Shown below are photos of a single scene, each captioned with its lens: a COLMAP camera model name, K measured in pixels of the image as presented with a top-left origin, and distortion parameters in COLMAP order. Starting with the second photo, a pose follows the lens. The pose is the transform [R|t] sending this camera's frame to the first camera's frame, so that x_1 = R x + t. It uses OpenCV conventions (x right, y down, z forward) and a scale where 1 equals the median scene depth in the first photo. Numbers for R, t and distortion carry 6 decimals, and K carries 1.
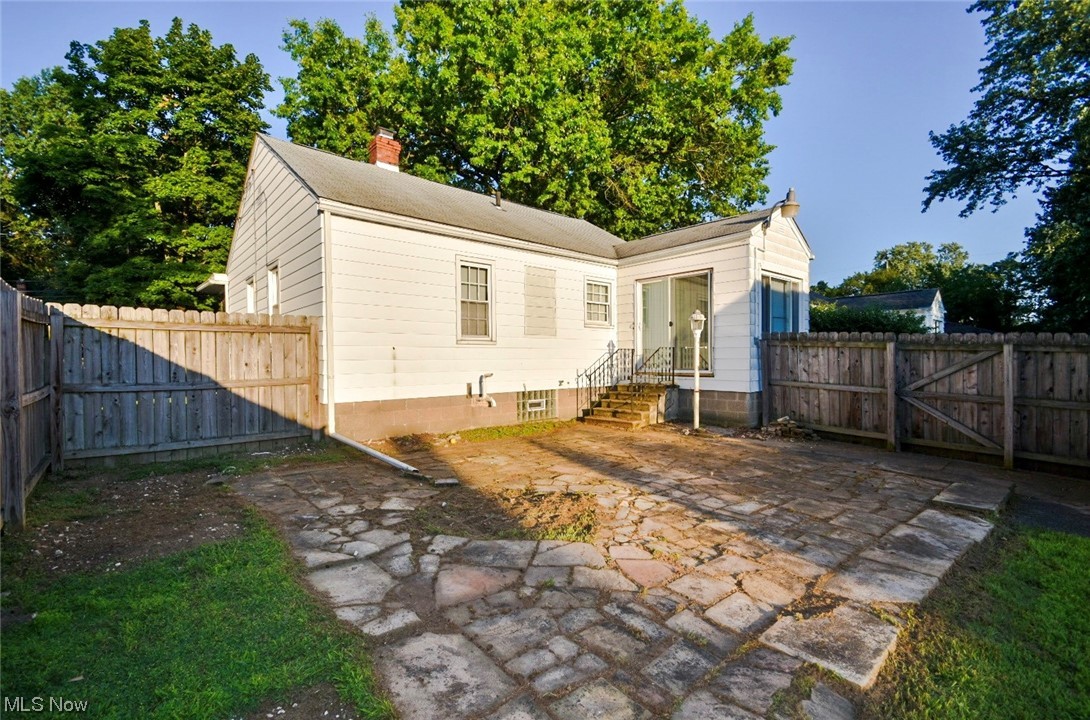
lens RADIAL K [[482.2, 0, 544.5], [0, 482.2, 371.6], [0, 0, 1]] dist [-0.021965, -0.000544]
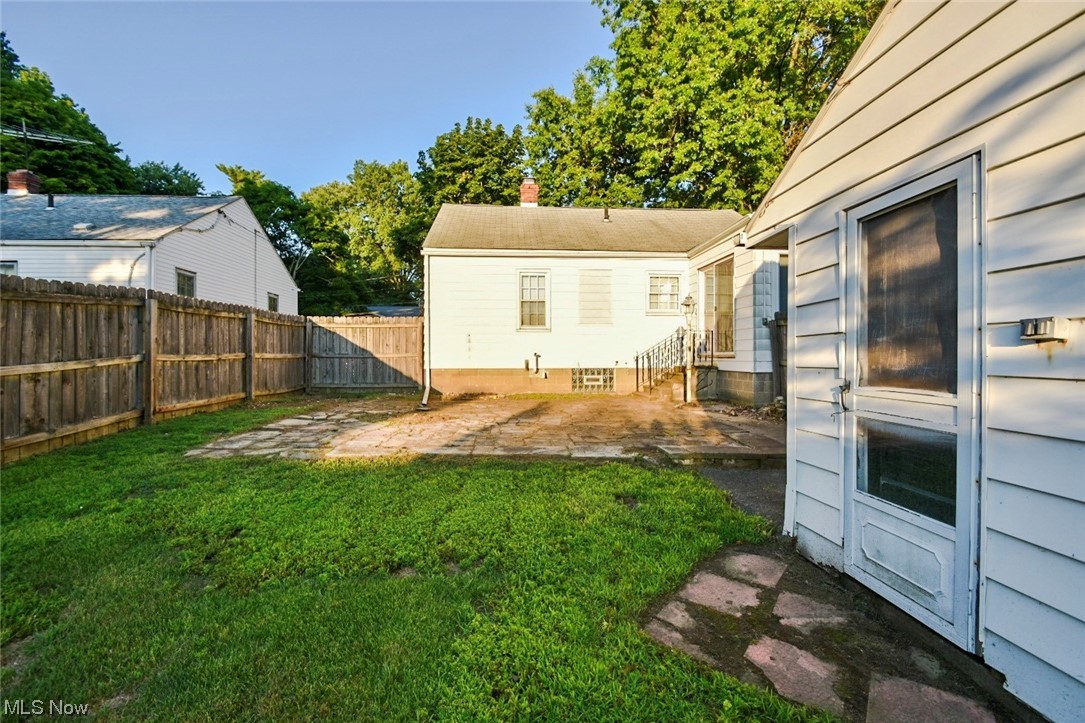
lens RADIAL K [[475.0, 0, 542.5], [0, 475.0, 361.5], [0, 0, 1]] dist [0.001225, 0.000035]
pose [[0.788065, 0.012673, -0.615462, 0.623618], [-0.019218, 0.999807, -0.004021, 0.028462], [0.615292, 0.014996, 0.788156, -0.046724]]
